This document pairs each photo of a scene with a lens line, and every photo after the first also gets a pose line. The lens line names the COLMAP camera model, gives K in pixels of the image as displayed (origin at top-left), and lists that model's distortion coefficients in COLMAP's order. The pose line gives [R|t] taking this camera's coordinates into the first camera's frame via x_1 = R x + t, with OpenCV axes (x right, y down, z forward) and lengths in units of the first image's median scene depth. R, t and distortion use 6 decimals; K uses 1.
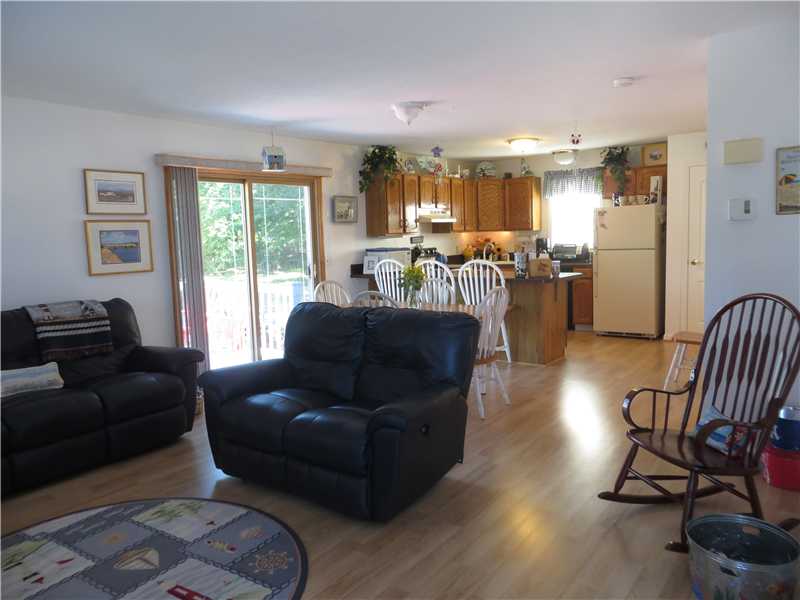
lens RADIAL K [[612.0, 0, 401.7], [0, 612.0, 303.6], [0, 0, 1]] dist [-0.003546, 0.003419]
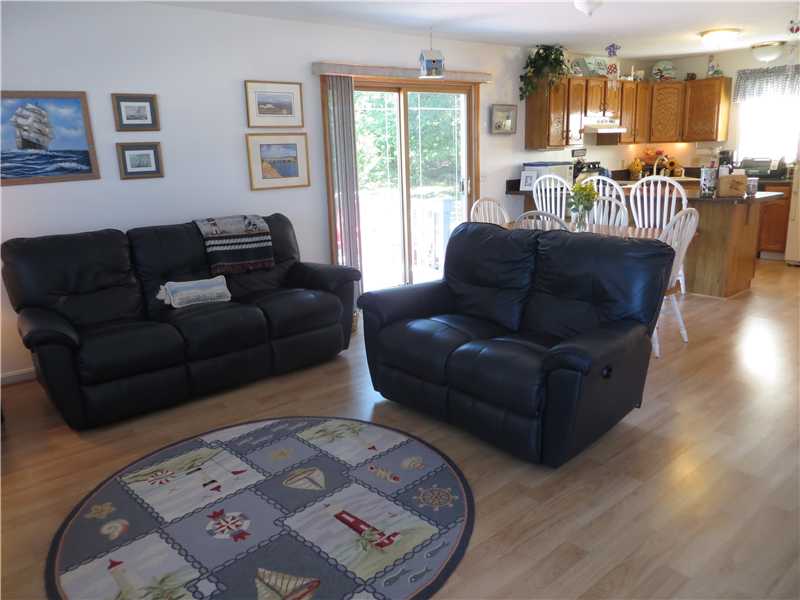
lens RADIAL K [[612.0, 0, 401.7], [0, 612.0, 303.6], [0, 0, 1]] dist [-0.003546, 0.003419]
pose [[0.974832, 0.051076, -0.217012, -0.036661], [-0.020711, 0.989941, 0.139959, -0.006278], [0.221978, -0.131942, 0.966083, 0.050524]]
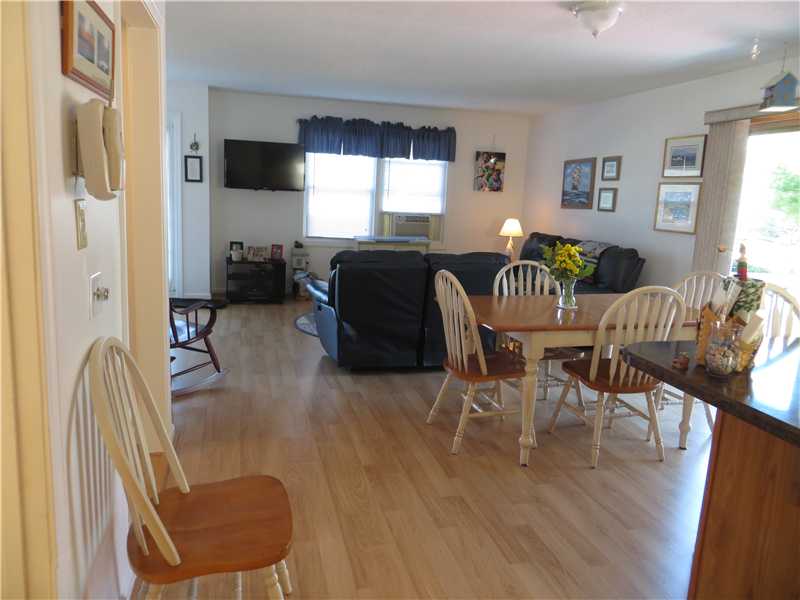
lens RADIAL K [[612.0, 0, 401.7], [0, 612.0, 303.6], [0, 0, 1]] dist [-0.003546, 0.003419]
pose [[-0.670229, 0.132908, -0.730156, 0.613966], [-0.115433, 0.953191, 0.279466, -0.167661], [0.733122, 0.271591, -0.623515, 1.280817]]
